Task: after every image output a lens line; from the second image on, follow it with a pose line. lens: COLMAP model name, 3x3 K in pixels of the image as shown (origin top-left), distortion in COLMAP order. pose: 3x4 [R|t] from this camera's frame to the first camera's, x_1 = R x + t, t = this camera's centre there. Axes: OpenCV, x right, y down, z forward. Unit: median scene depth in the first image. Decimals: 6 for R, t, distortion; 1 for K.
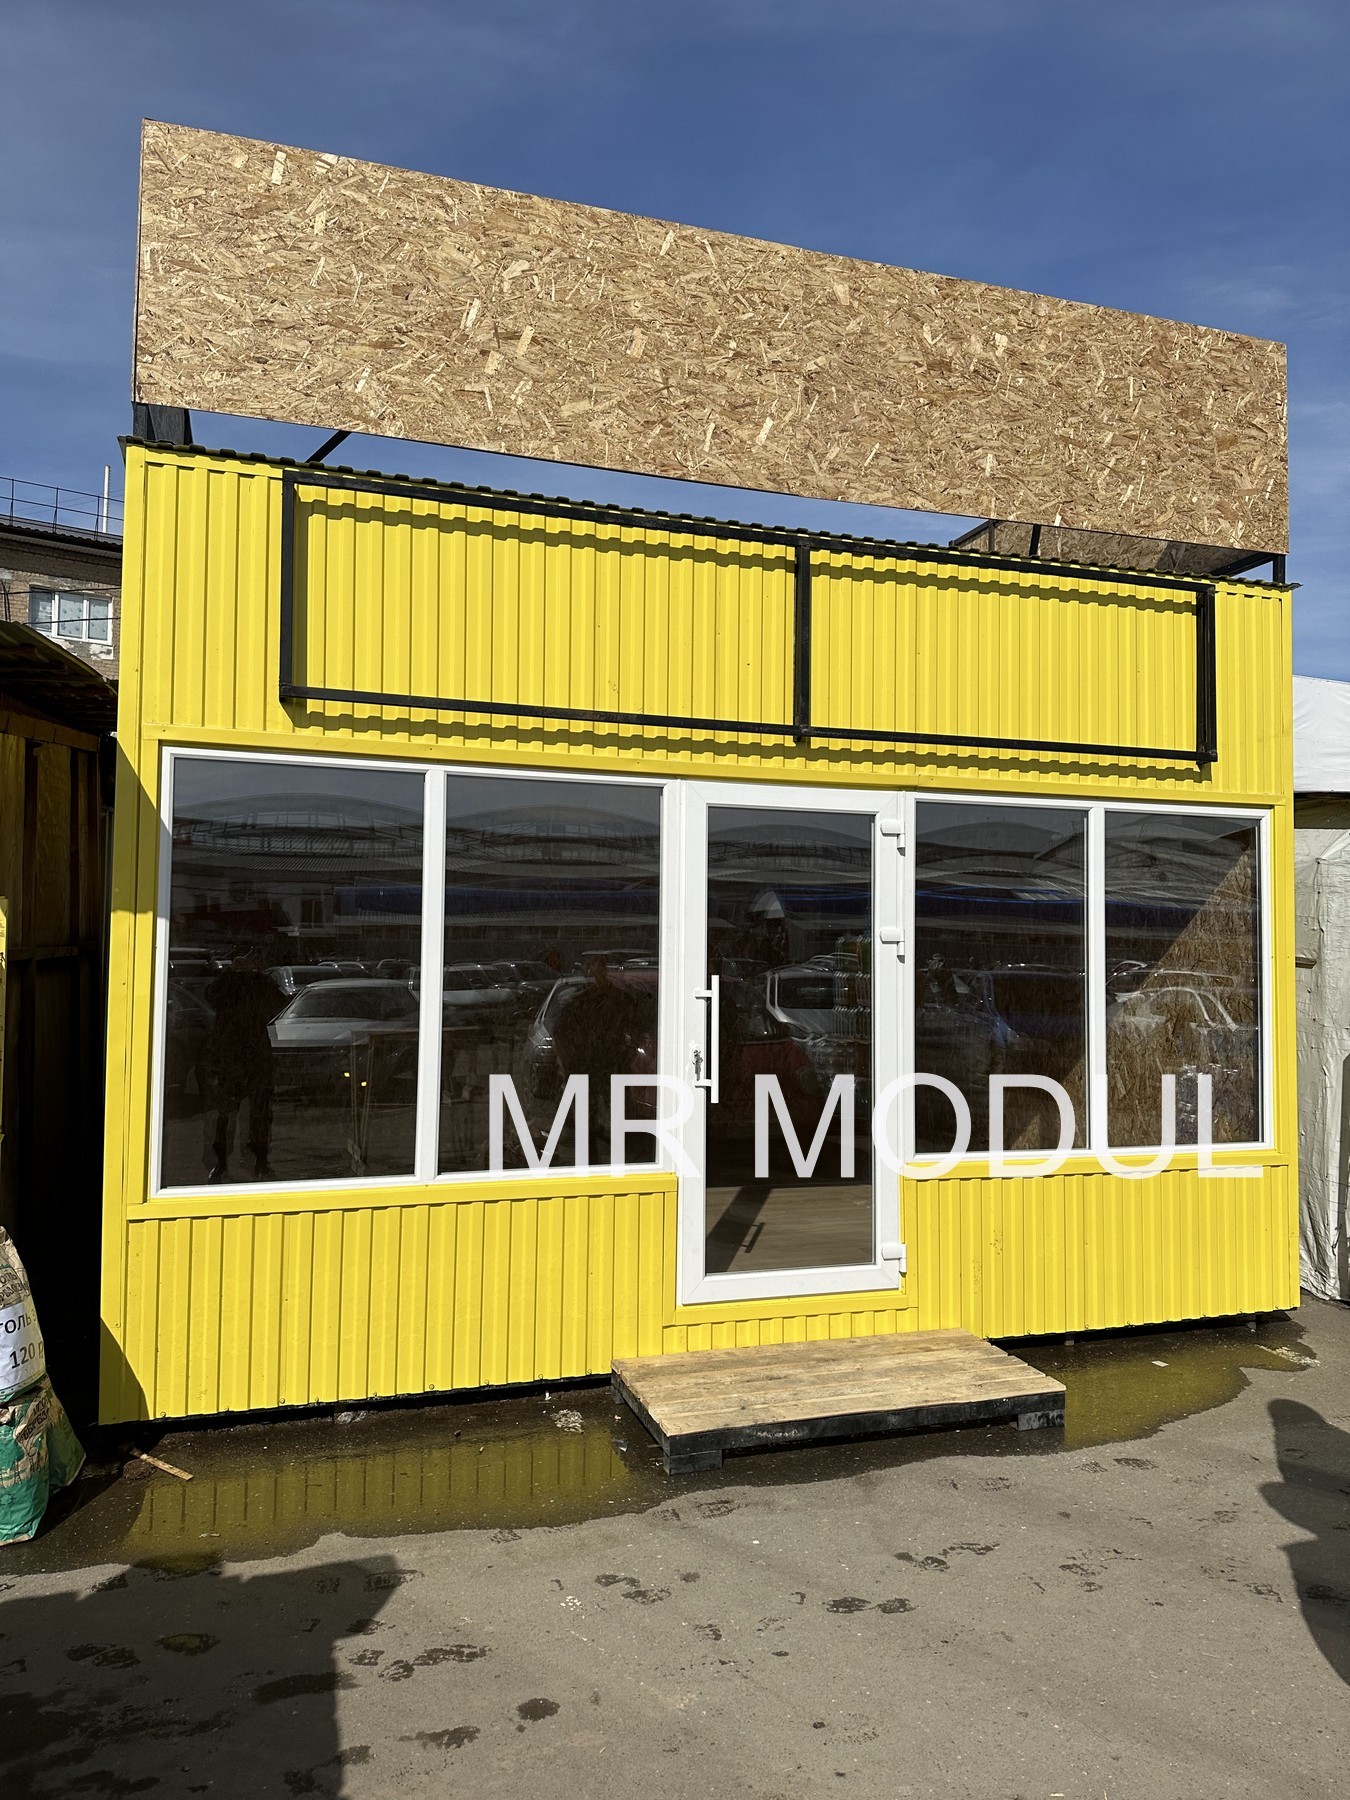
lens RADIAL K [[1157.6, 0, 678.7], [0, 1157.6, 923.4], [0, 0, 1]] dist [0.133991, -0.270385]
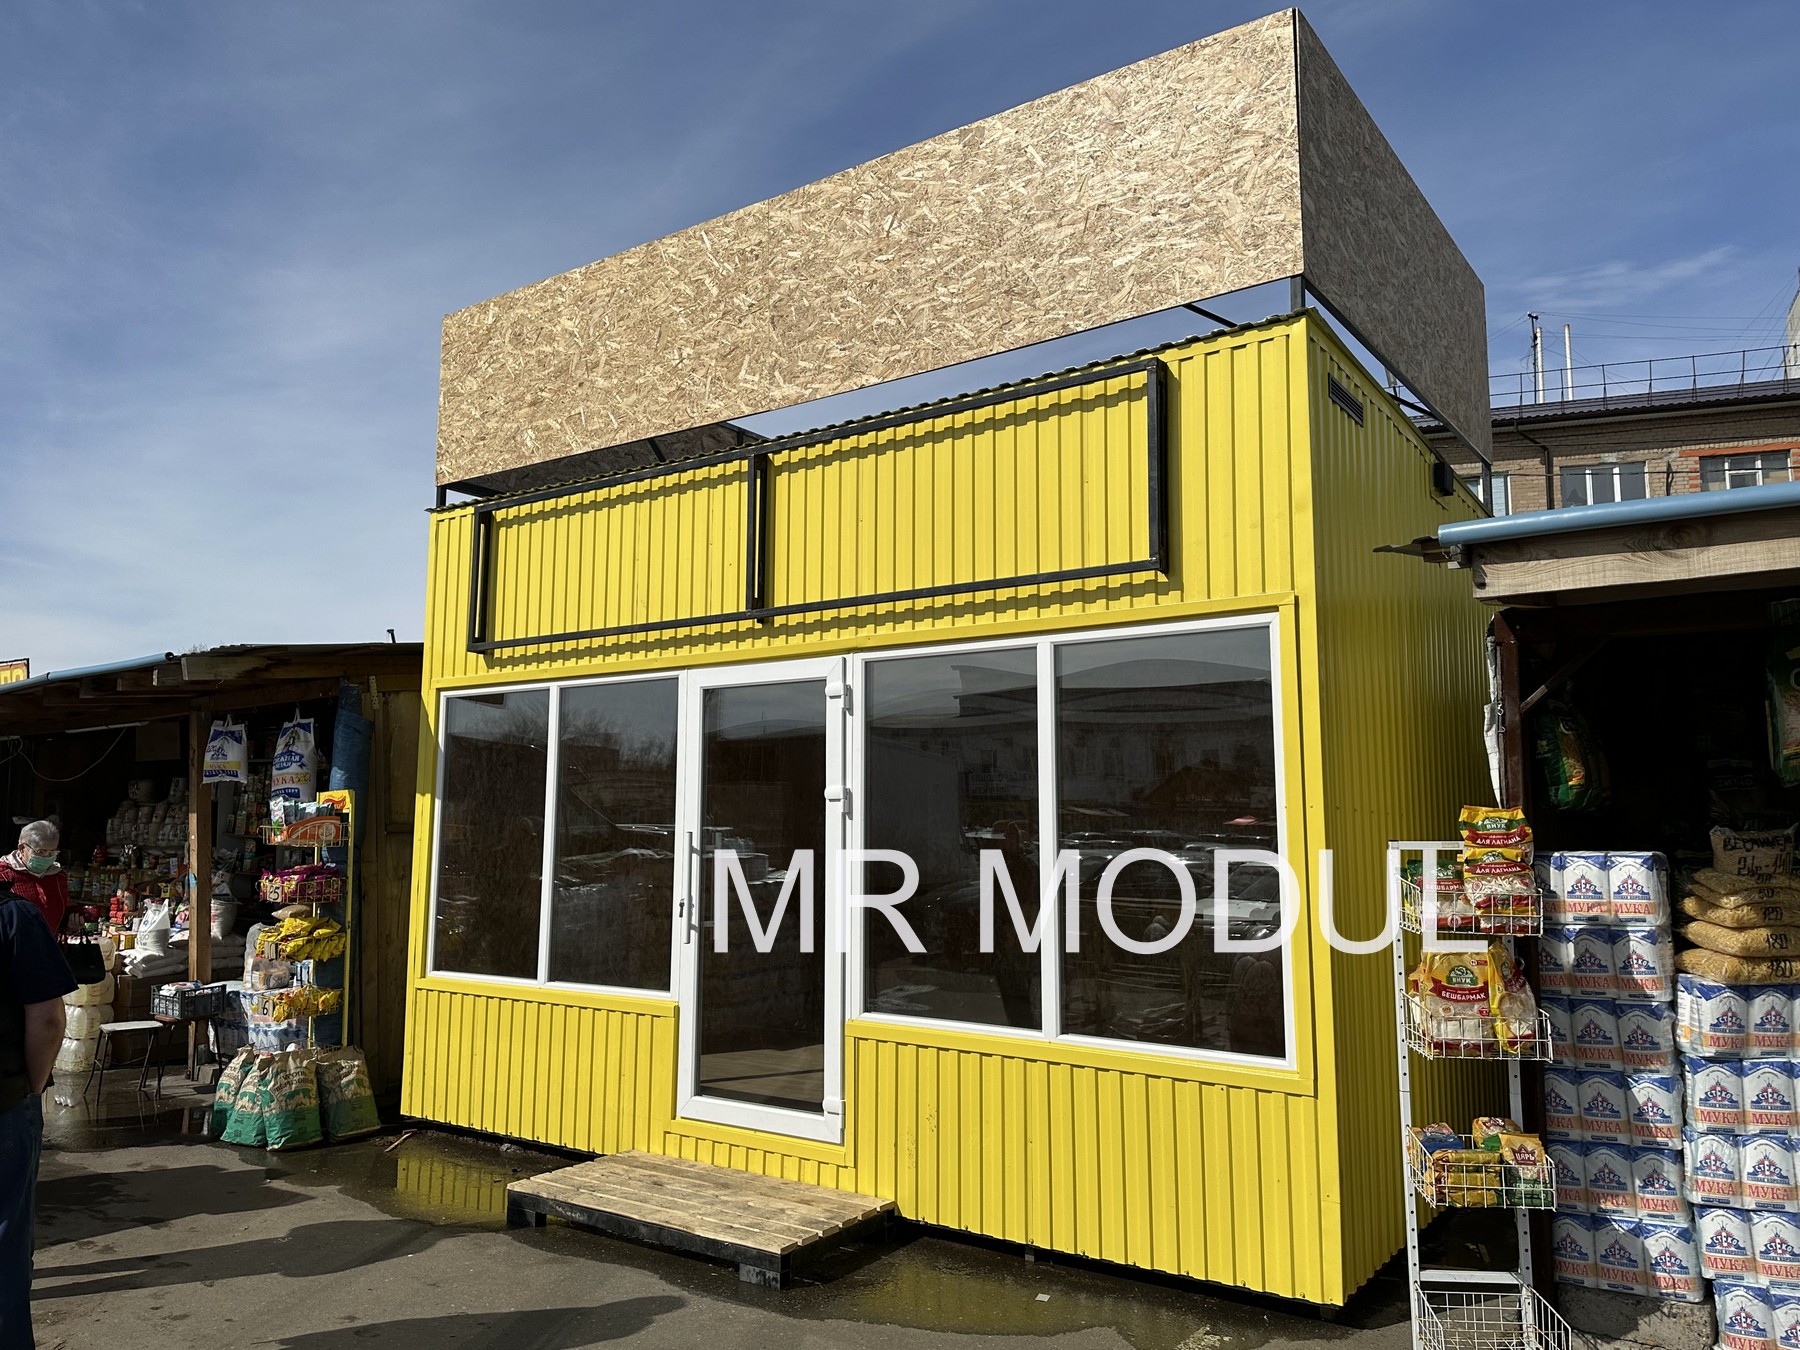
lens RADIAL K [[1273.2, 0, 902.3], [0, 1273.2, 666.0], [0, 0, 1]] dist [0.034503, -0.002309]
pose [[0.626364, -0.105468, -0.772363, 1.124118], [0.033263, 0.993519, -0.108692, 0.022555], [0.778821, 0.042389, 0.625812, 0.335878]]
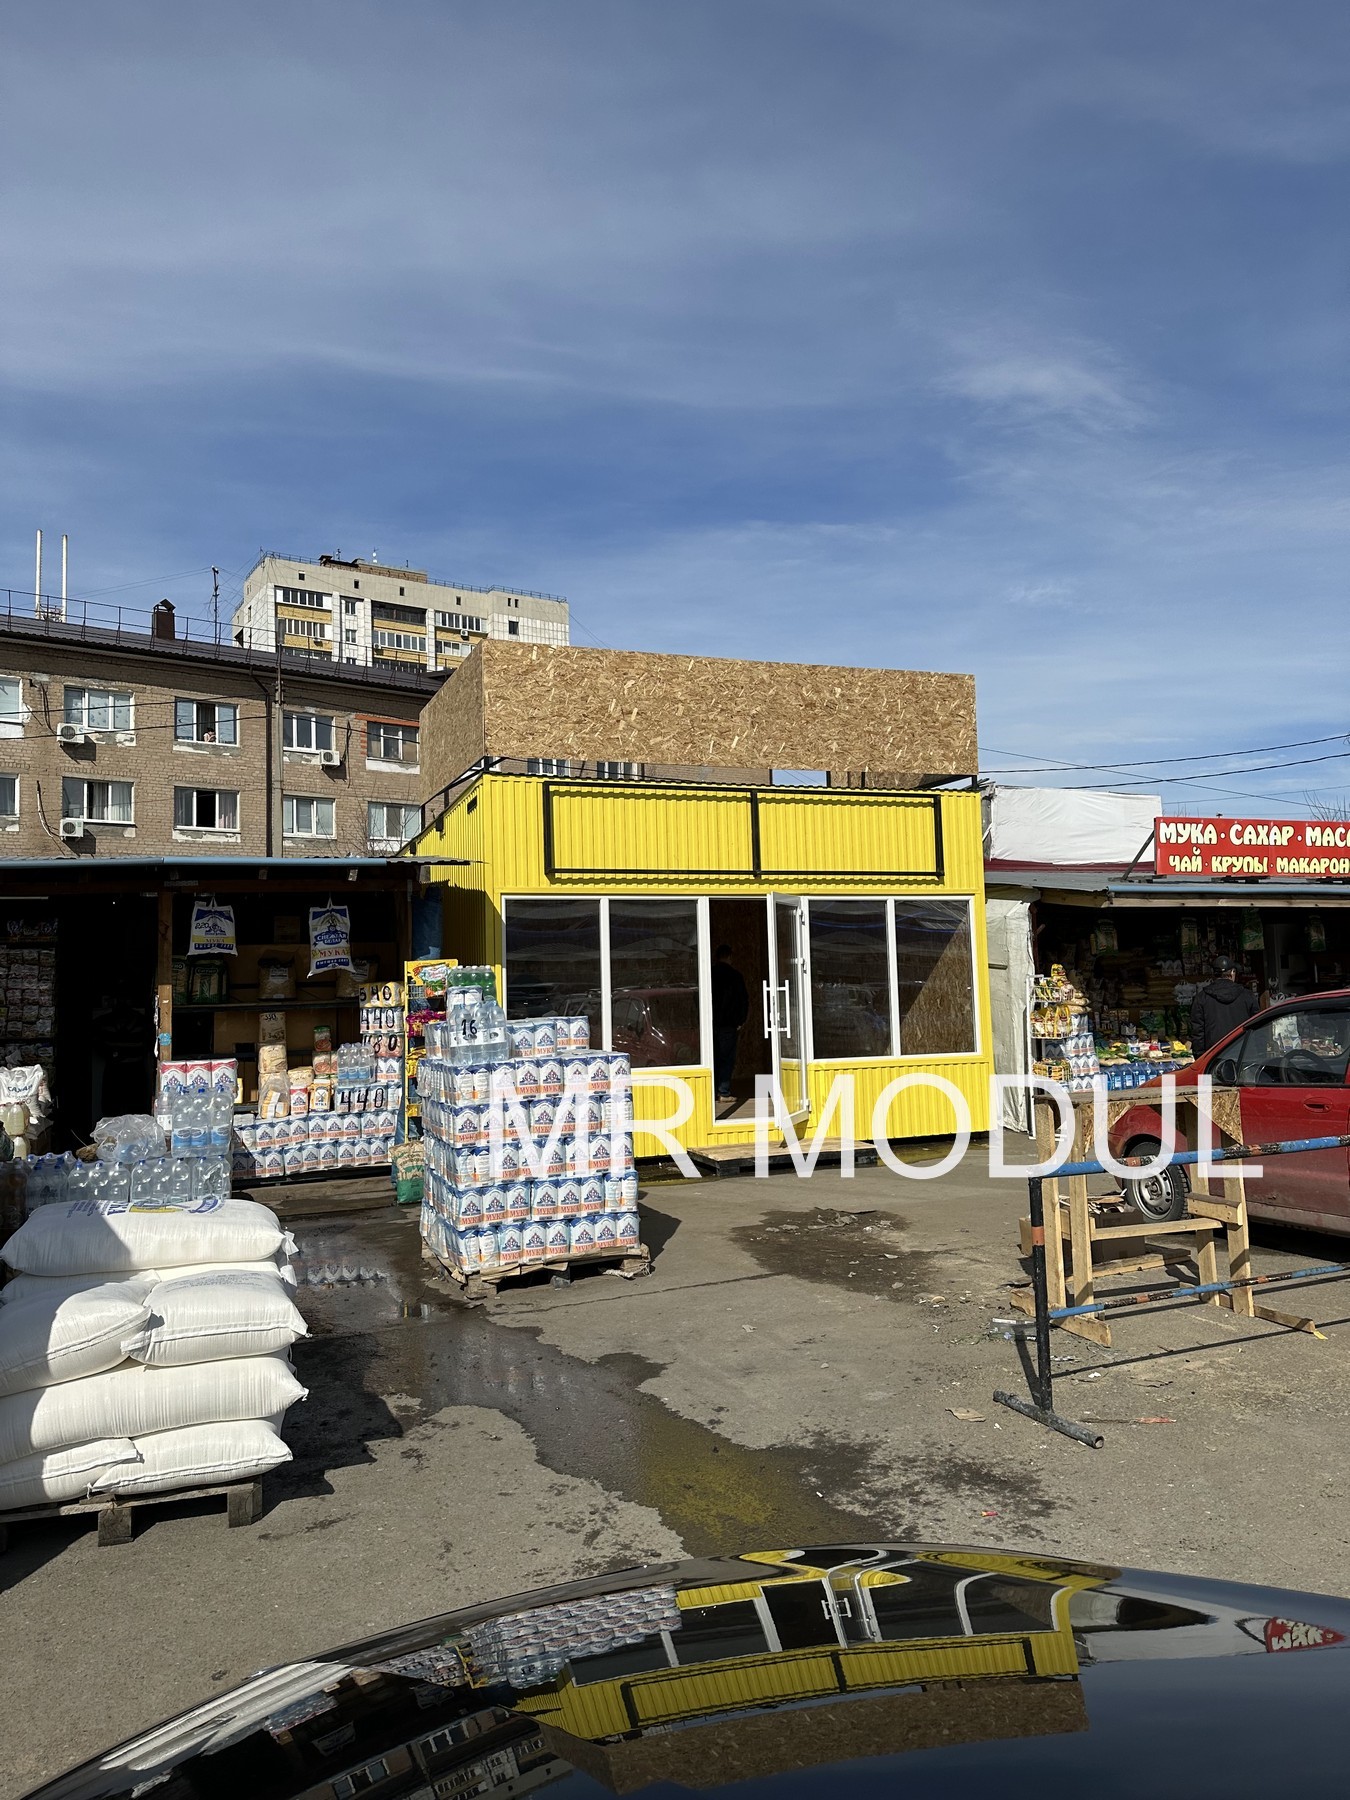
lens RADIAL K [[1264.5, 0, 675.0], [0, 1264.5, 900.0], [0, 0, 1]] dist [-0.000023, 0.000054]
pose [[0.996932, -0.032171, 0.071358, -0.226949], [0.035118, 0.998564, -0.040444, -0.018101], [-0.069954, 0.042826, 0.996631, -1.416735]]
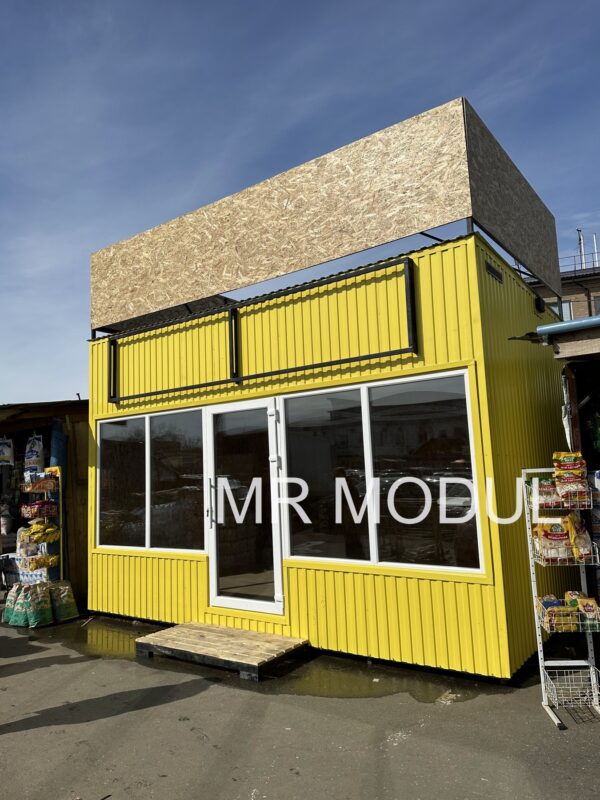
lens RADIAL K [[565.9, 0, 300.0], [0, 565.9, 400.0], [0, 0, 1]] dist [0.034503, -0.002309]
pose [[0.614366, -0.133059, -0.777721, 1.124278], [0.078177, 0.991093, -0.107808, 0.020299], [0.785139, 0.005433, 0.619296, 0.345826]]
